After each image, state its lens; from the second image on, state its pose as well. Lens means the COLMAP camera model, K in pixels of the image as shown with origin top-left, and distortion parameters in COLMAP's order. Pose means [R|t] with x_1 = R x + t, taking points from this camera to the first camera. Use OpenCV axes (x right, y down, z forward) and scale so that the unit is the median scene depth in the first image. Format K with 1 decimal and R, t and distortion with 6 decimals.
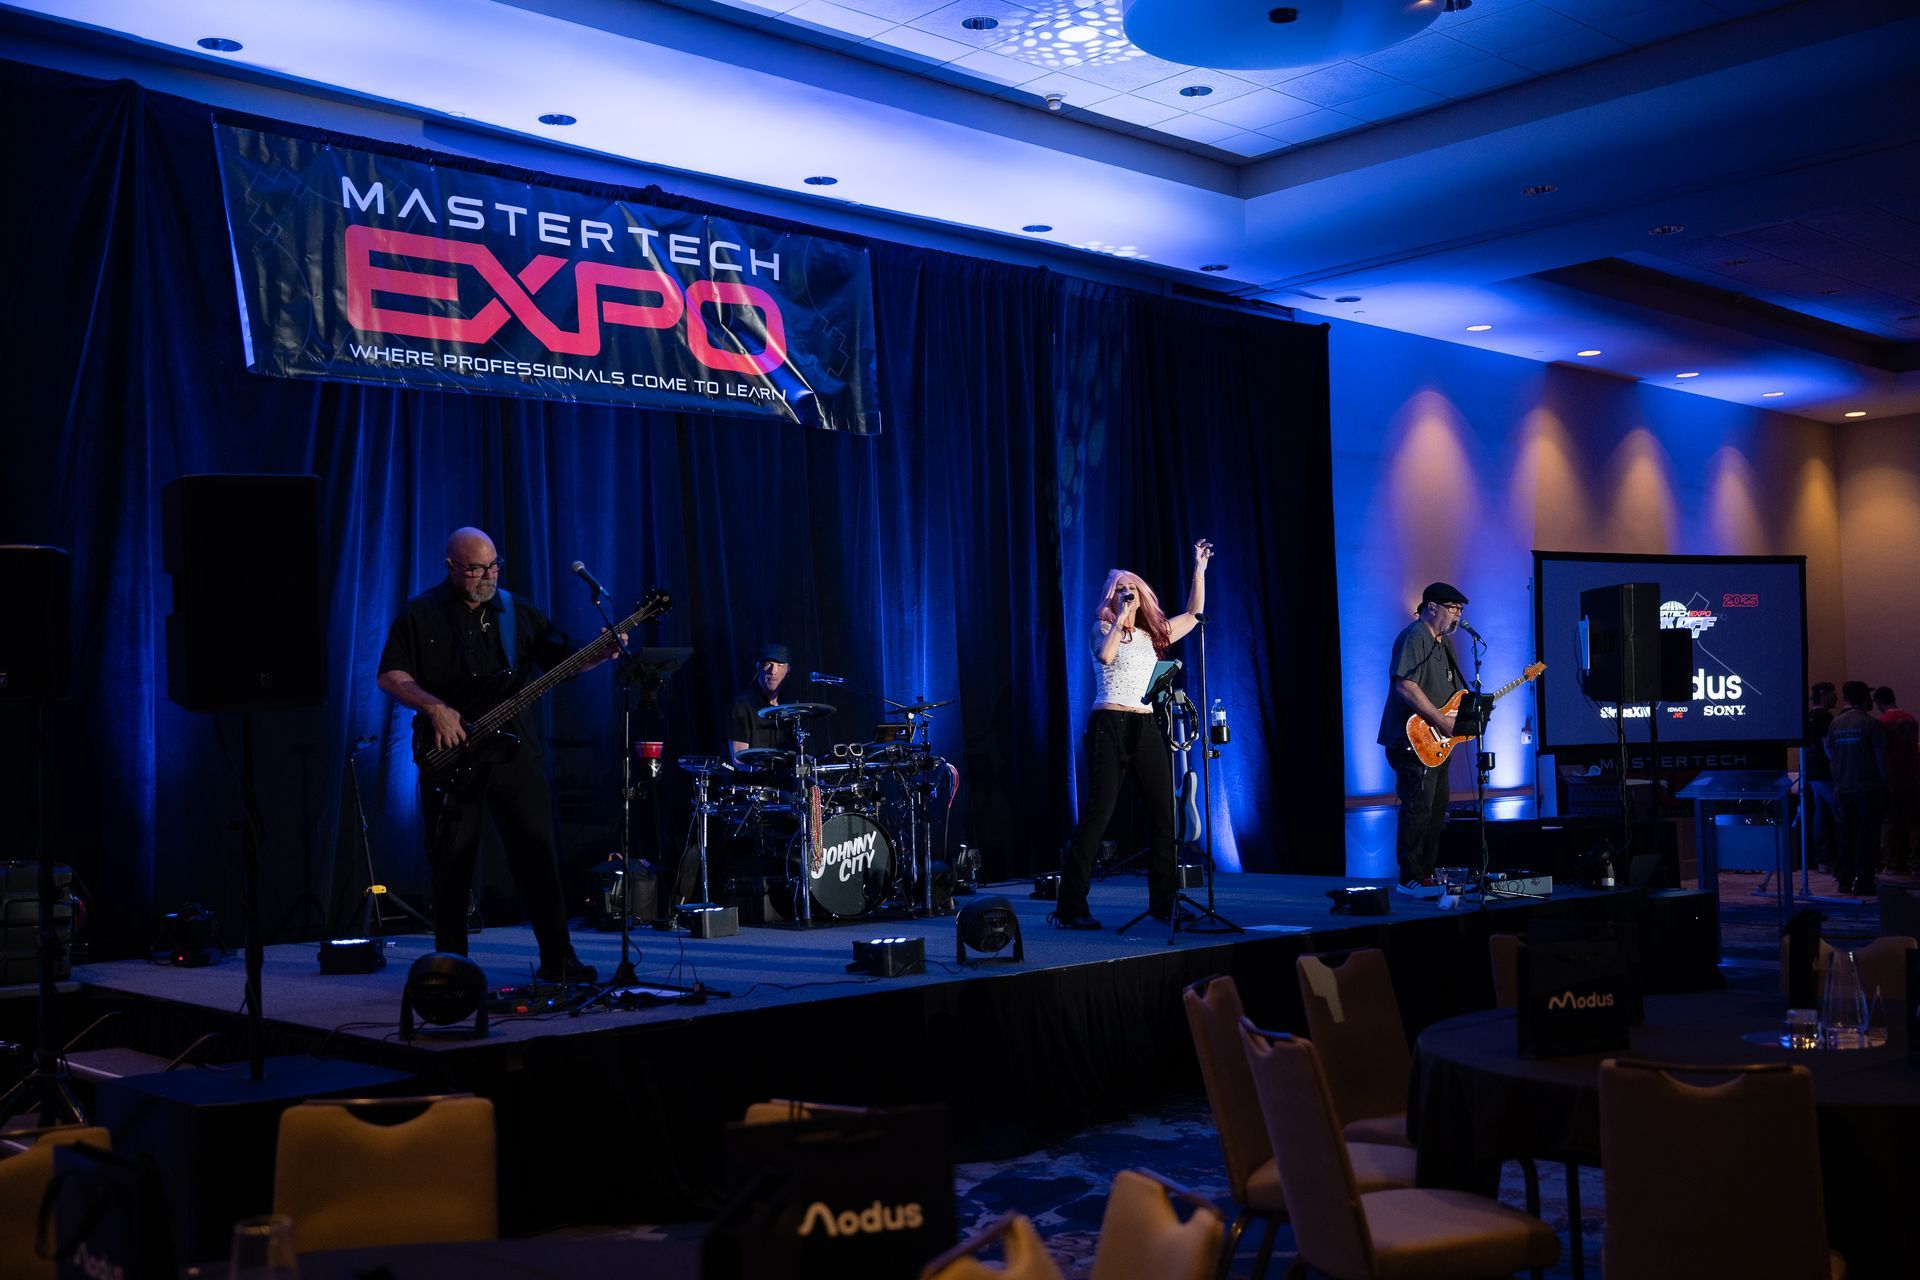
lens RADIAL K [[2068.7, 0, 977.9], [0, 2068.7, 641.1], [0, 0, 1]] dist [0.002918, 0.000000]
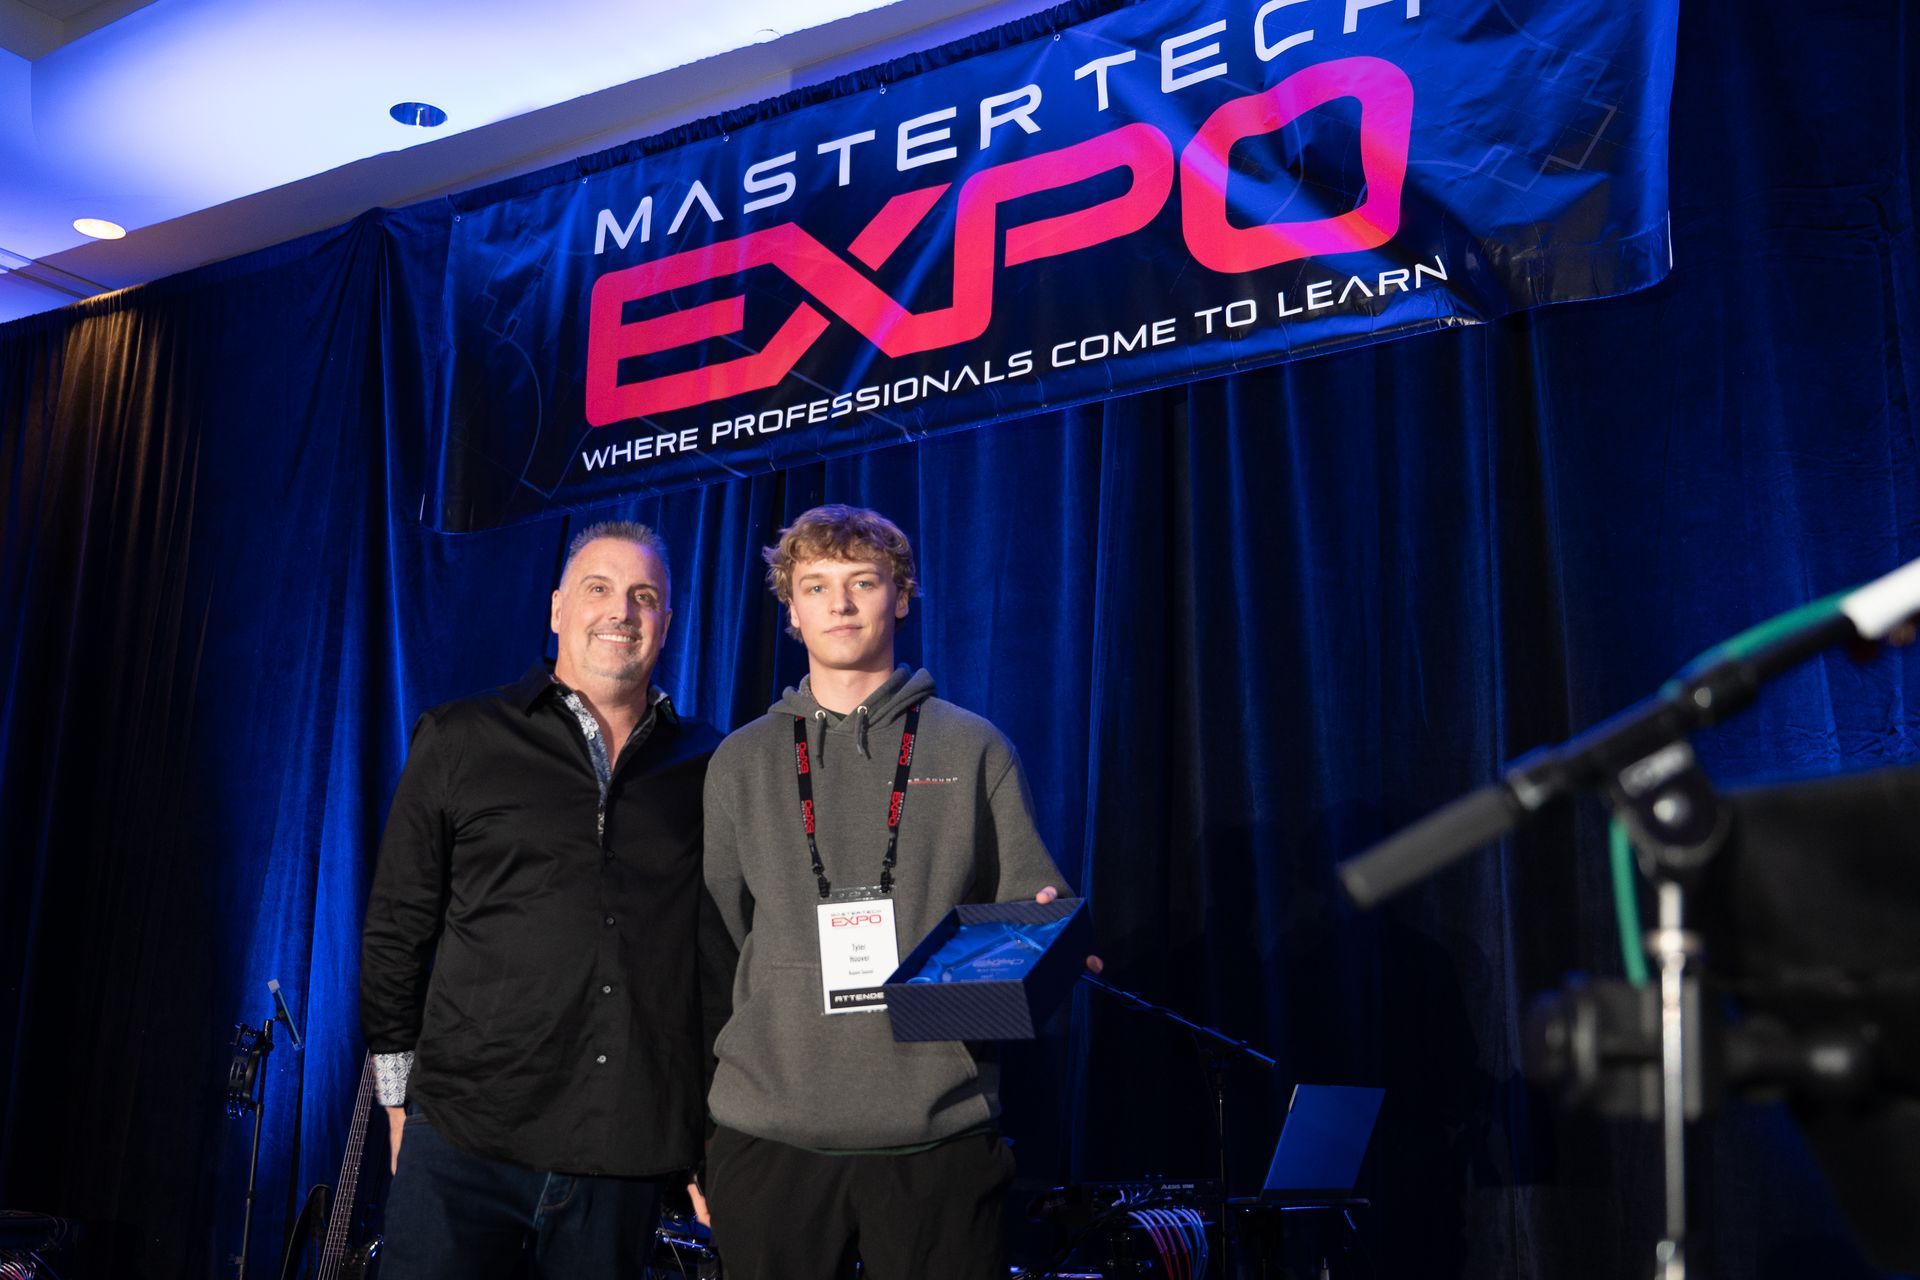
lens RADIAL K [[2103.1, 0, 833.5], [0, 2103.1, 611.3], [0, 0, 1]] dist [0.001785, 0.000000]
pose [[0.153039, -0.191324, -0.969523, 0.303765], [0.014646, 0.981411, -0.191359, 0.029044], [0.988112, 0.015086, 0.152996, 0.881224]]
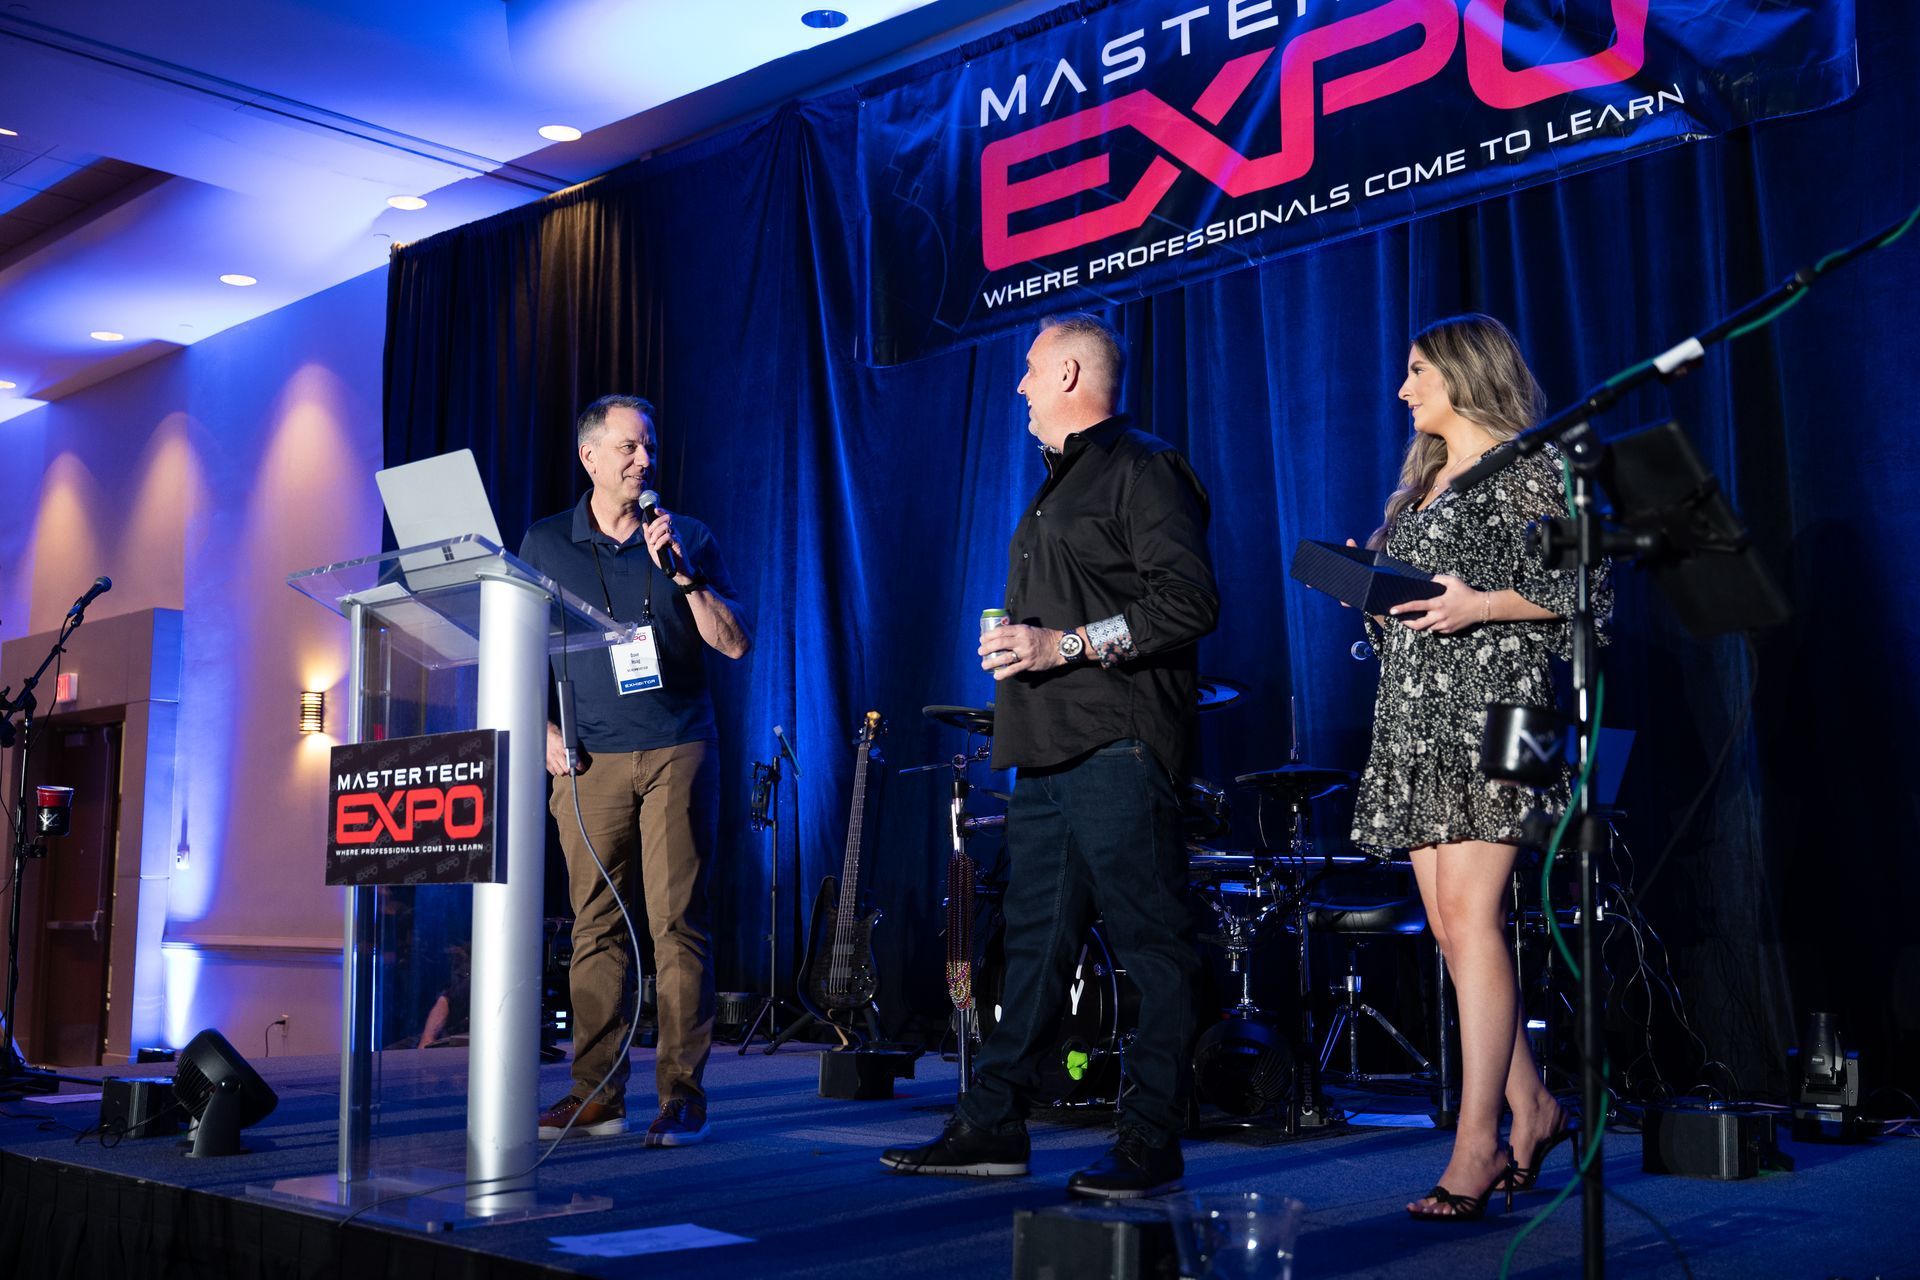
lens RADIAL K [[2068.7, 0, 951.1], [0, 2068.7, 643.1], [0, 0, 1]] dist [0.002918, 0.000000]
pose [[0.033617, -0.093037, -0.995095, 0.427796], [0.062306, 0.993916, -0.090822, 0.055352], [0.997491, -0.058947, 0.039209, 0.854915]]
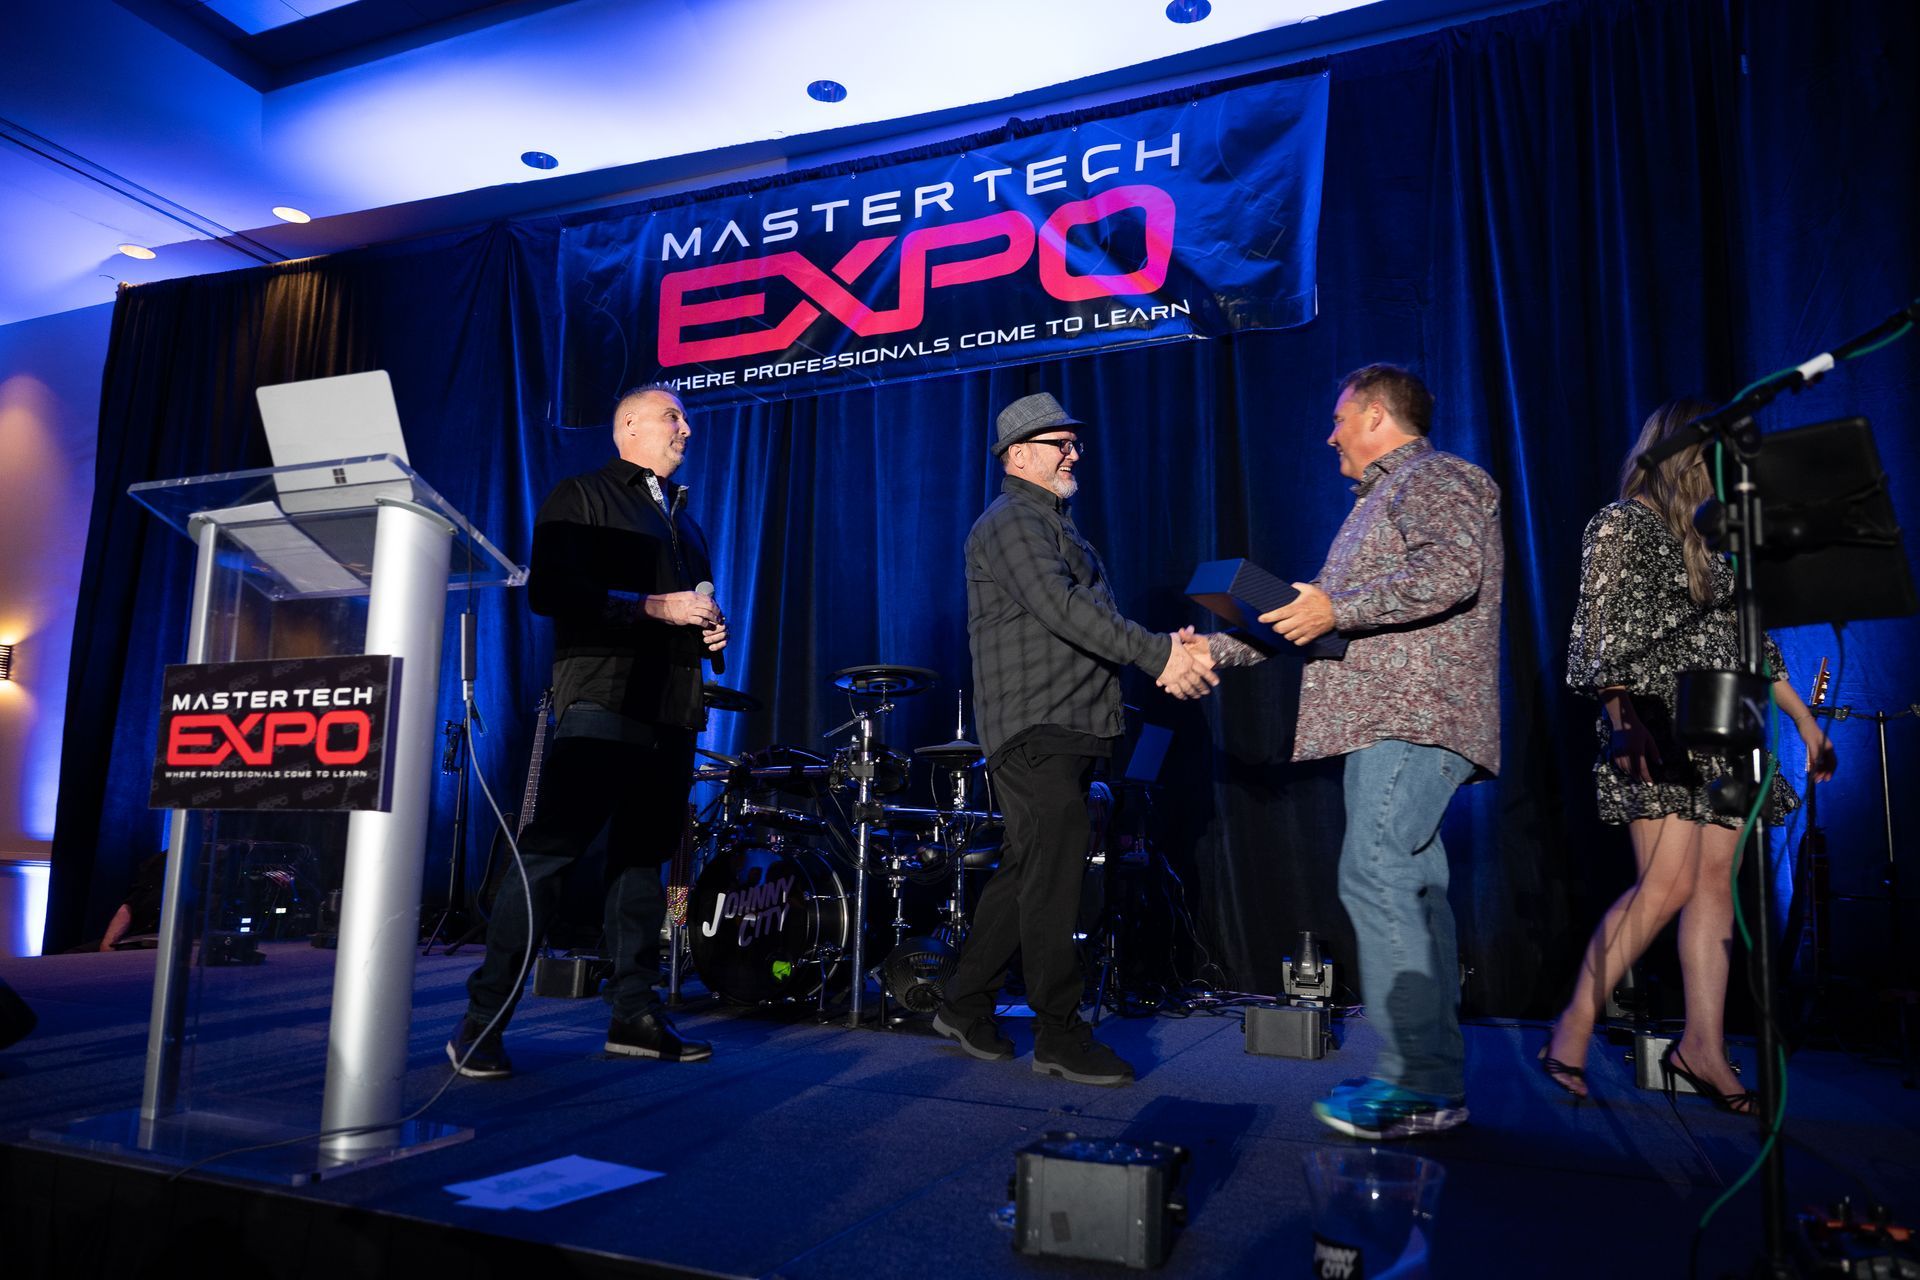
lens RADIAL K [[1285.9, 0, 963.9], [0, 1285.9, 651.7], [0, 0, 1]] dist [0.002947, 0.000330]
pose [[0.398071, -0.095890, -0.912329, 0.316528], [0.020332, 0.995200, -0.095729, 0.055175], [0.917129, 0.019558, 0.398110, 0.796864]]
